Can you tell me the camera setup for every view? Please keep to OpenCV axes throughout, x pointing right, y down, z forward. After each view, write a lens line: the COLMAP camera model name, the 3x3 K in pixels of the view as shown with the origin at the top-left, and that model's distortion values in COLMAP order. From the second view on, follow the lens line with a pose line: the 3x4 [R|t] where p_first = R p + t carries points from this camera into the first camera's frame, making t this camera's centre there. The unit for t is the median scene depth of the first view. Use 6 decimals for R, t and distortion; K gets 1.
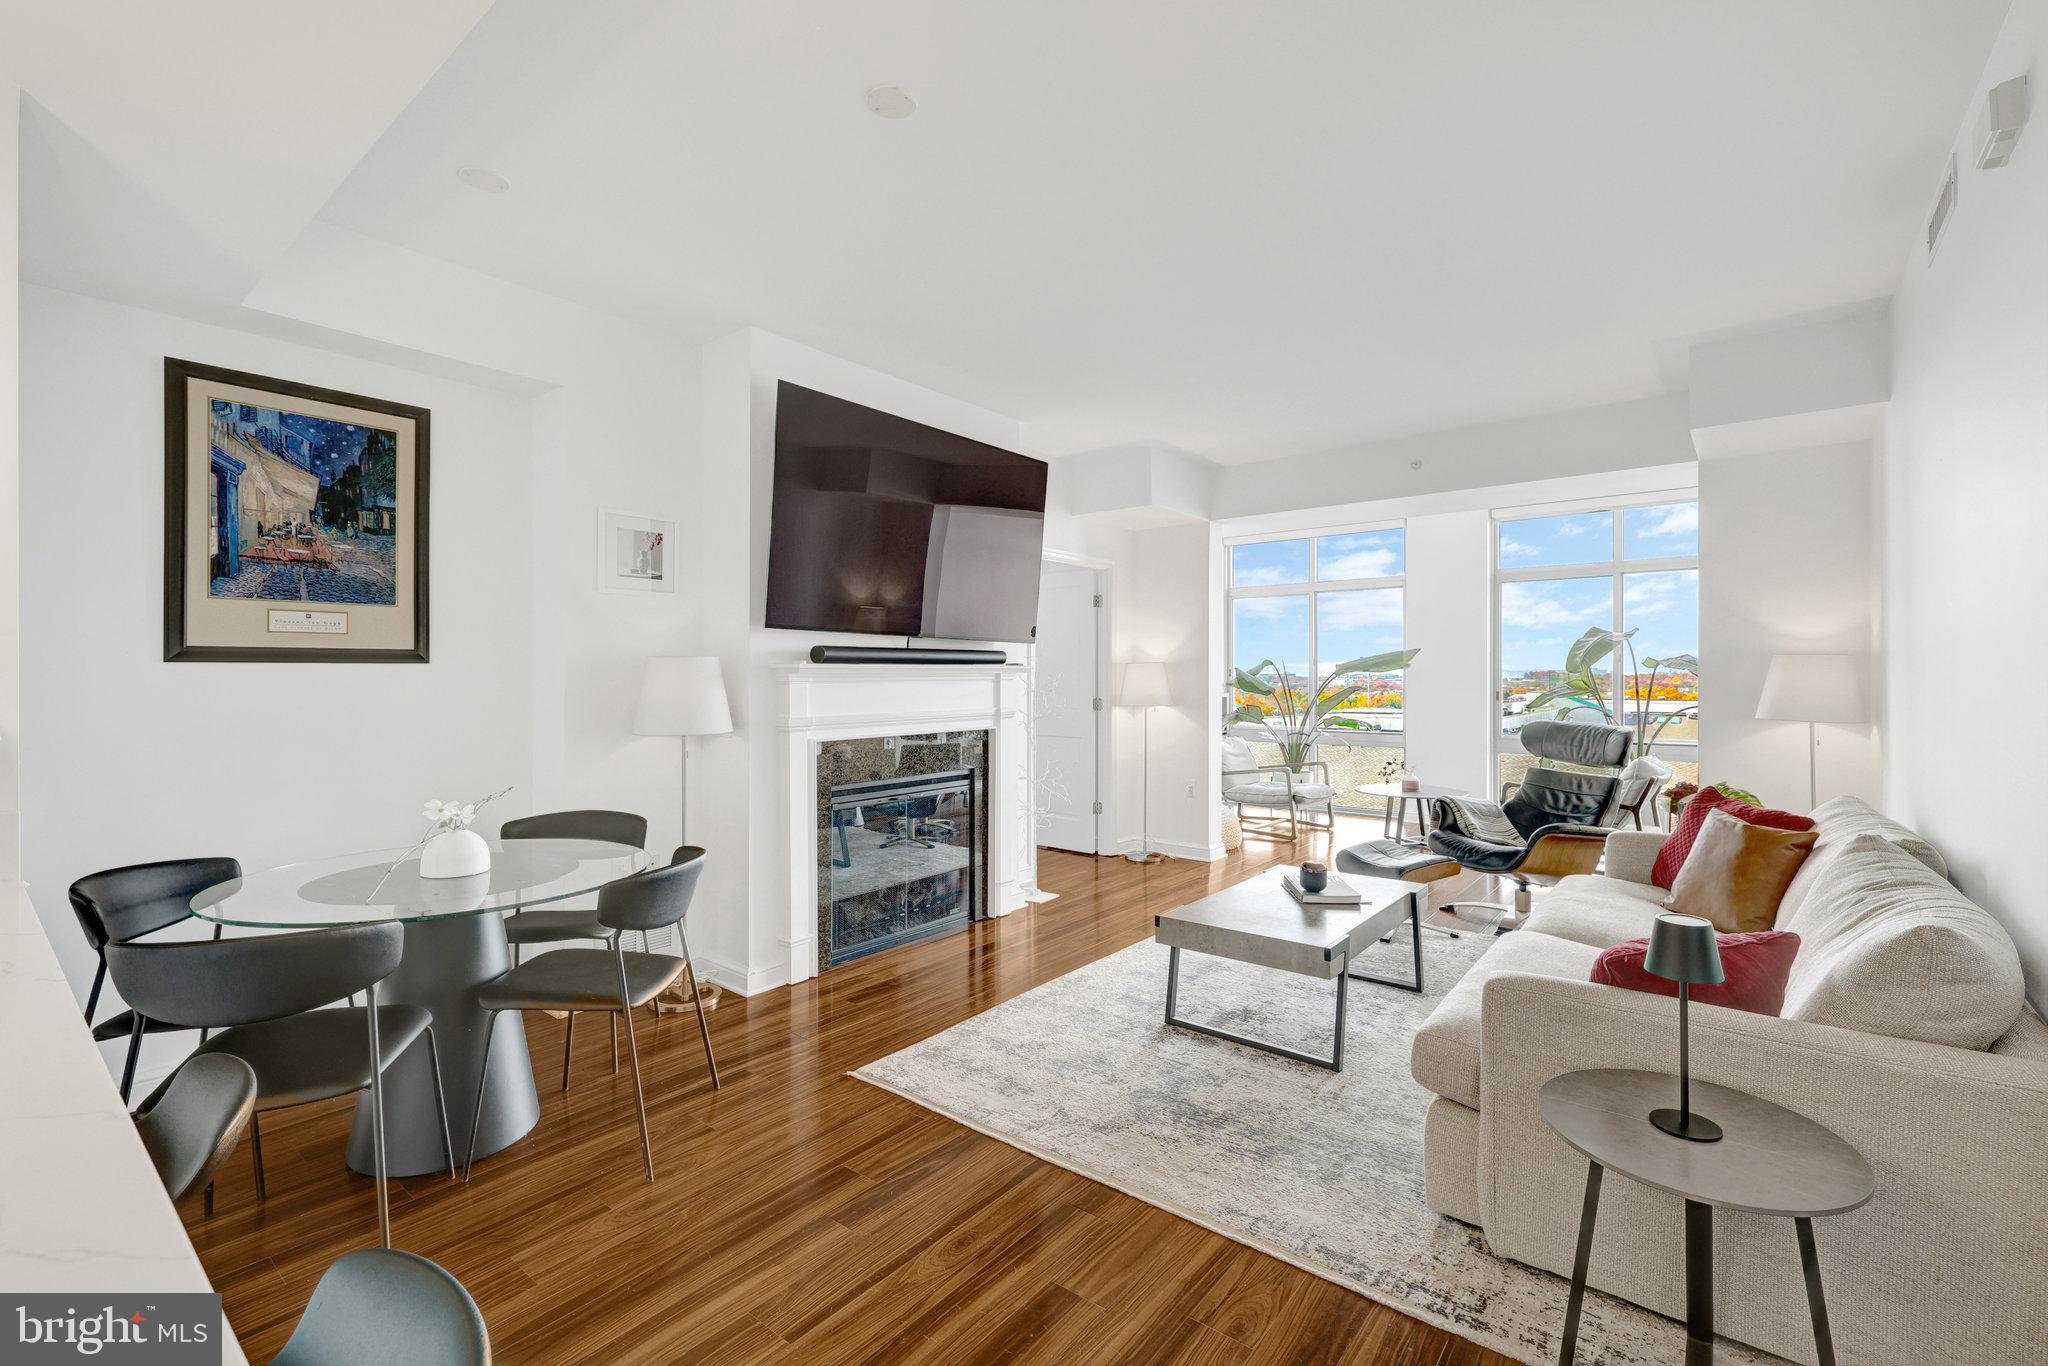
lens RADIAL K [[878.5, 0, 1028.4], [0, 878.5, 676.7], [0, 0, 1]] dist [-0.003302, -0.000023]
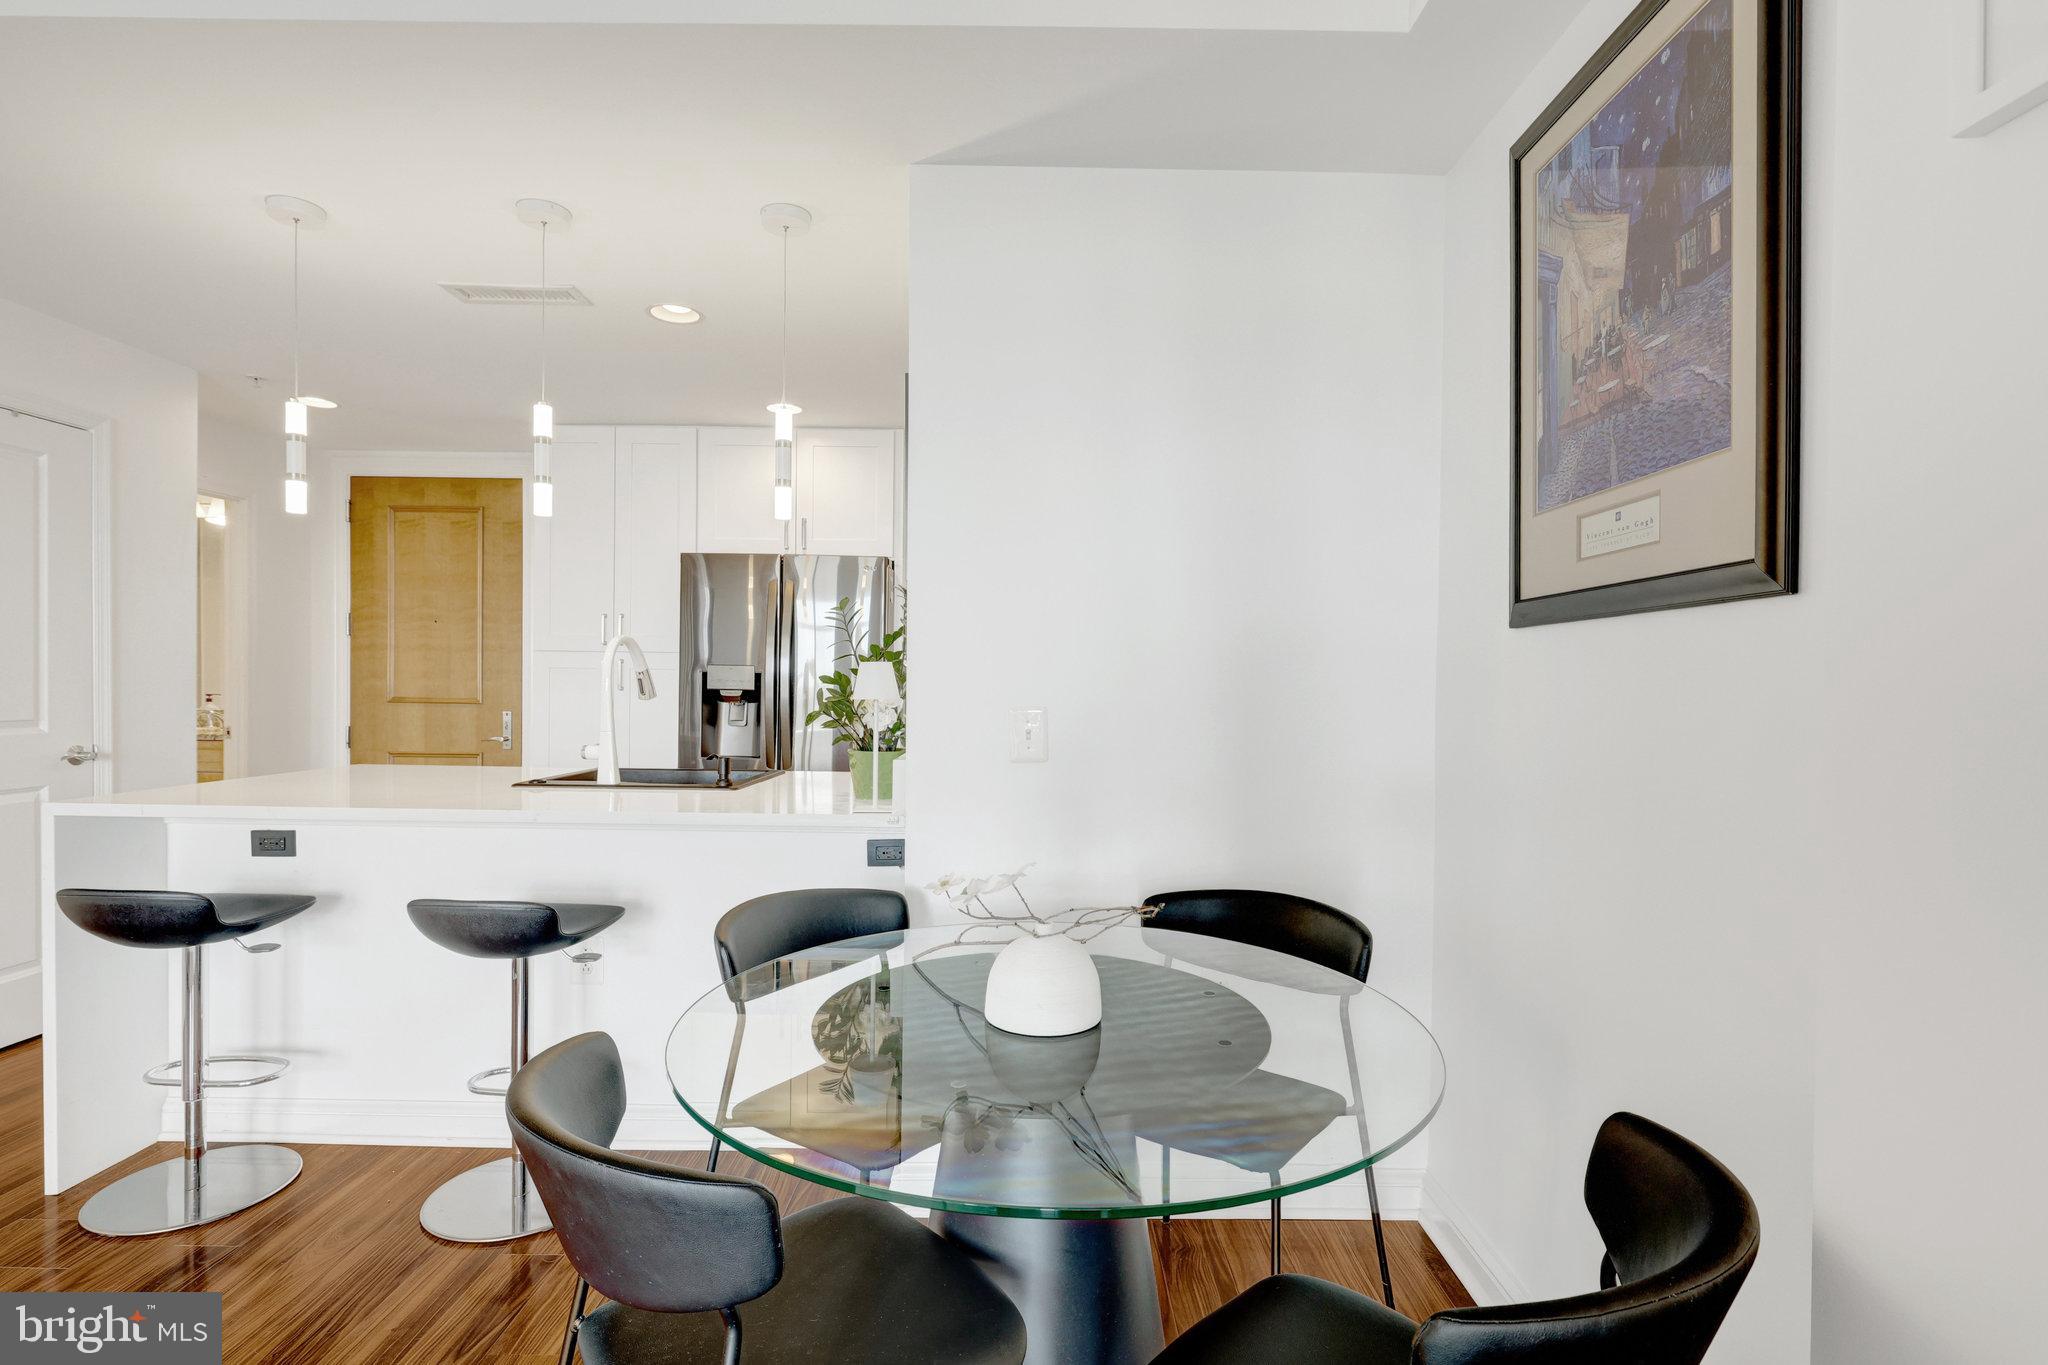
lens RADIAL K [[989.3, 0, 1013.9], [0, 989.3, 690.9], [0, 0, 1]] dist [0.011084, 0.000092]
pose [[-0.782834, -0.005682, -0.622205, -0.218802], [-0.013324, 0.999882, 0.007633, 0.022445], [0.622088, 0.014266, -0.782817, 1.129427]]
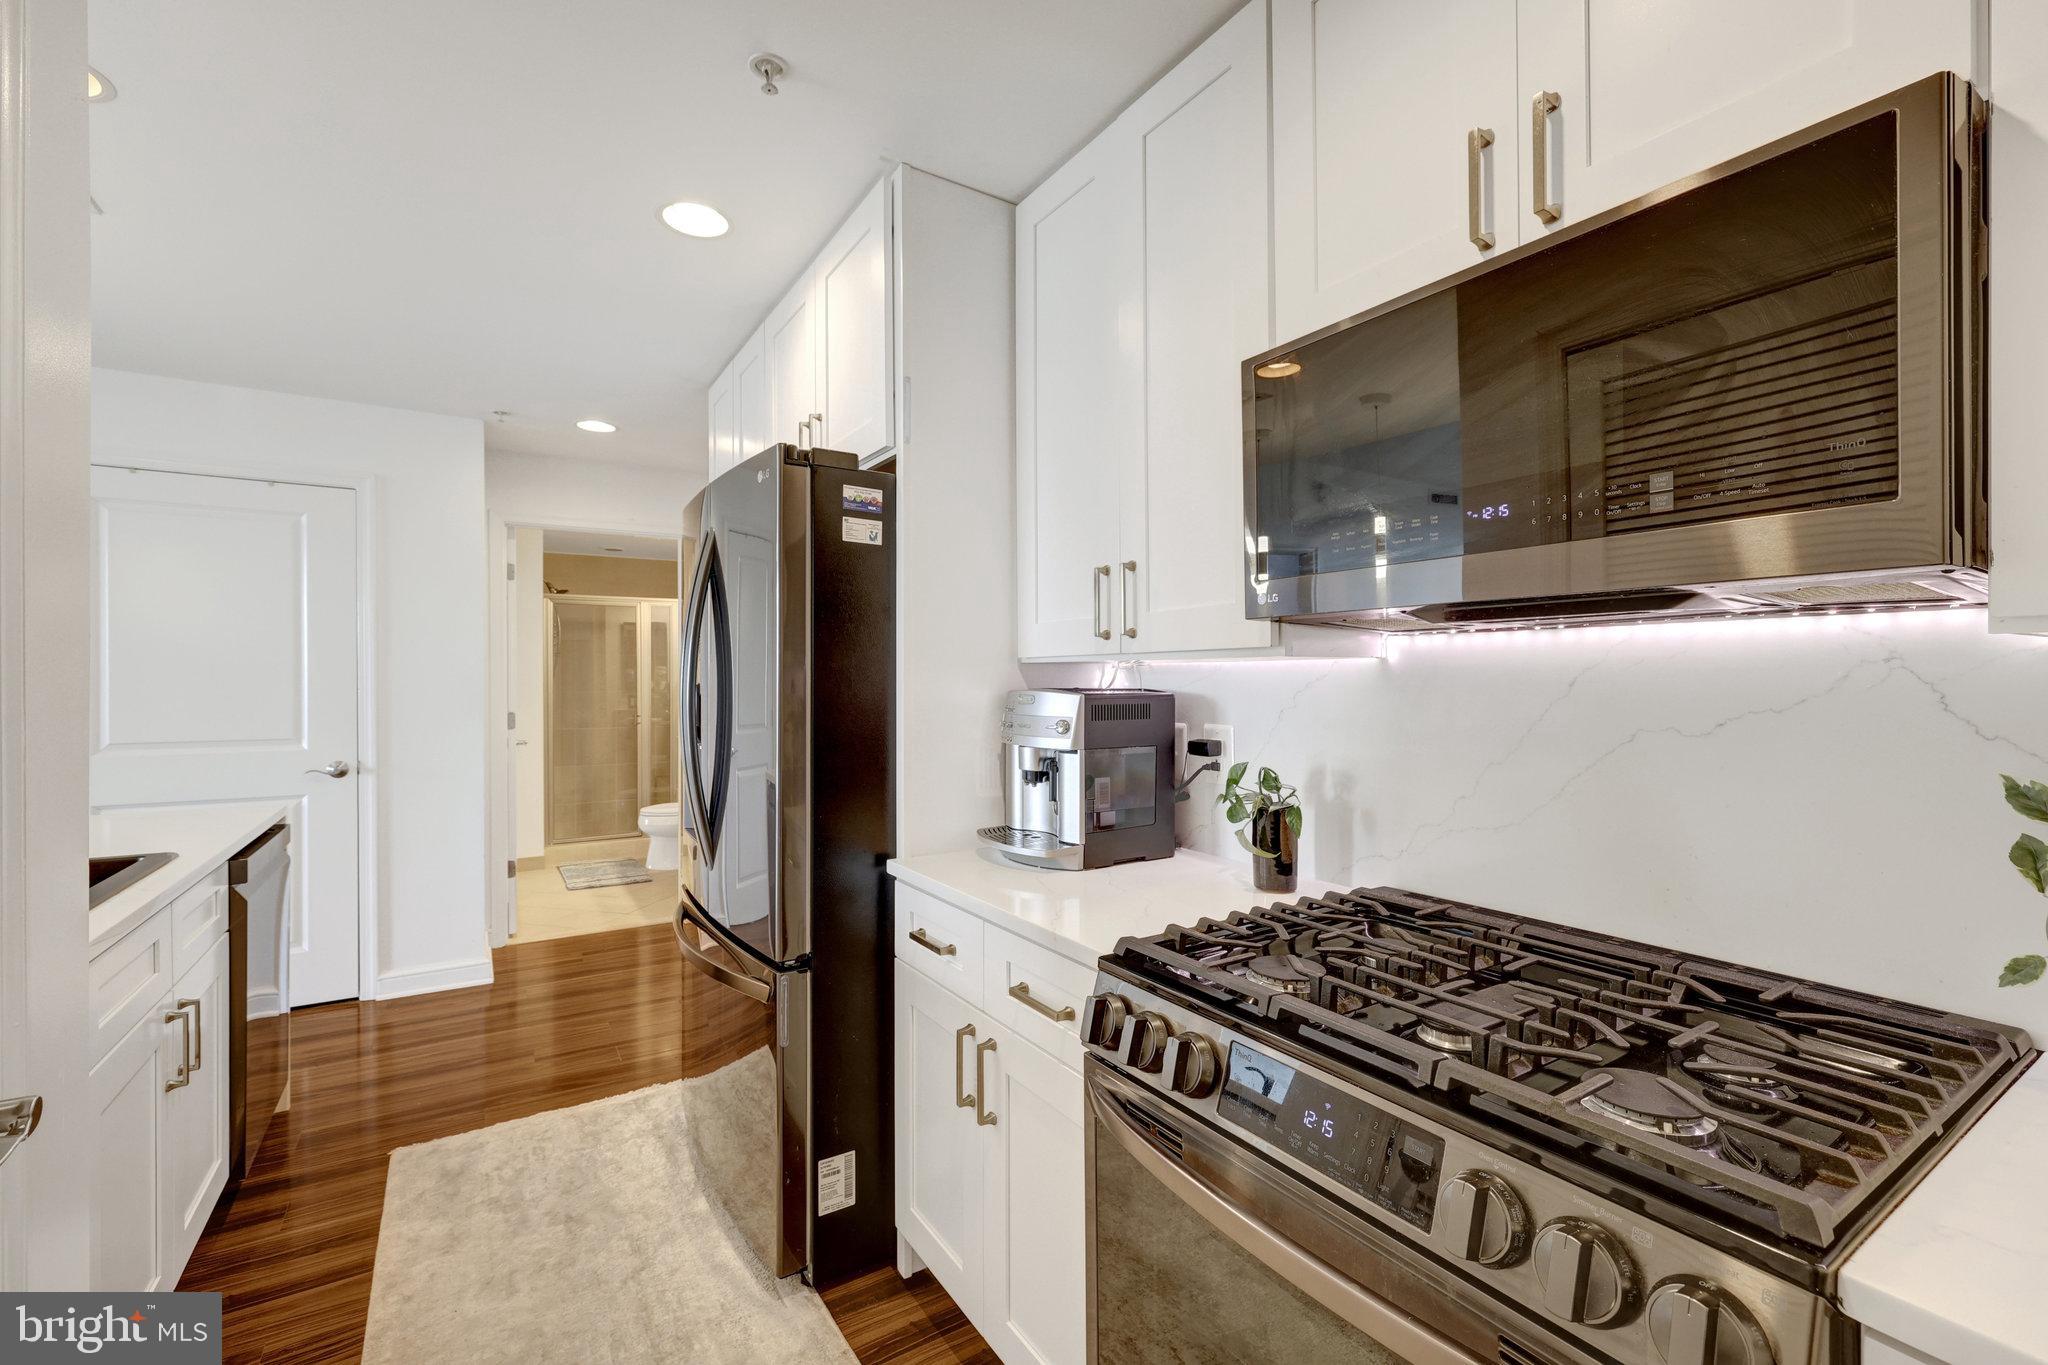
lens RADIAL K [[878.5, 0, 1040.0], [0, 878.5, 691.6], [0, 0, 1]] dist [-0.003302, -0.000023]
pose [[-0.955012, -0.009450, 0.296416, -1.270198], [-0.006678, 0.999924, 0.010362, -0.001041], [-0.296492, 0.007916, -0.955003, 0.444820]]
